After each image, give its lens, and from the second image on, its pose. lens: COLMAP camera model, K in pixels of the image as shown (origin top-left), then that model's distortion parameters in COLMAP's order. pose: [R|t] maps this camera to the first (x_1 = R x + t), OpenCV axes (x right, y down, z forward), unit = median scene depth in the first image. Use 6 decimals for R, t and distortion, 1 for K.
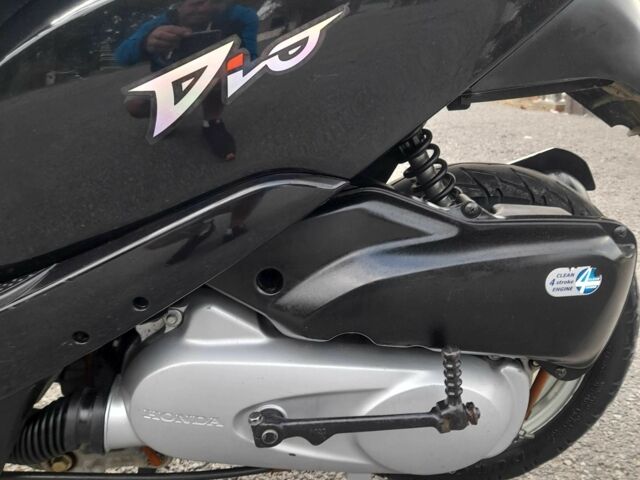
lens RADIAL K [[623.3, 0, 324.7], [0, 623.3, 243.7], [0, 0, 1]] dist [0.076574, -0.103333]
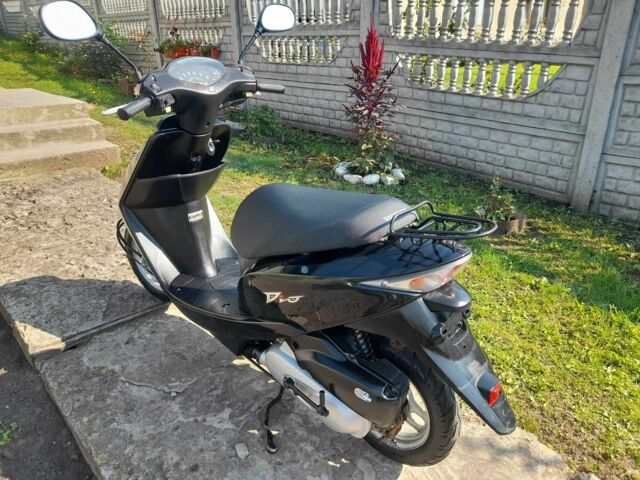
lens RADIAL K [[481.8, 0, 320.1], [0, 481.8, 228.8], [0, 0, 1]] dist [0.005091, -0.000988]
pose [[0.685349, 0.339667, -0.644145, 1.472323], [-0.307337, 0.936831, 0.167009, -1.011736], [0.660182, 0.083510, 0.746448, -0.933279]]
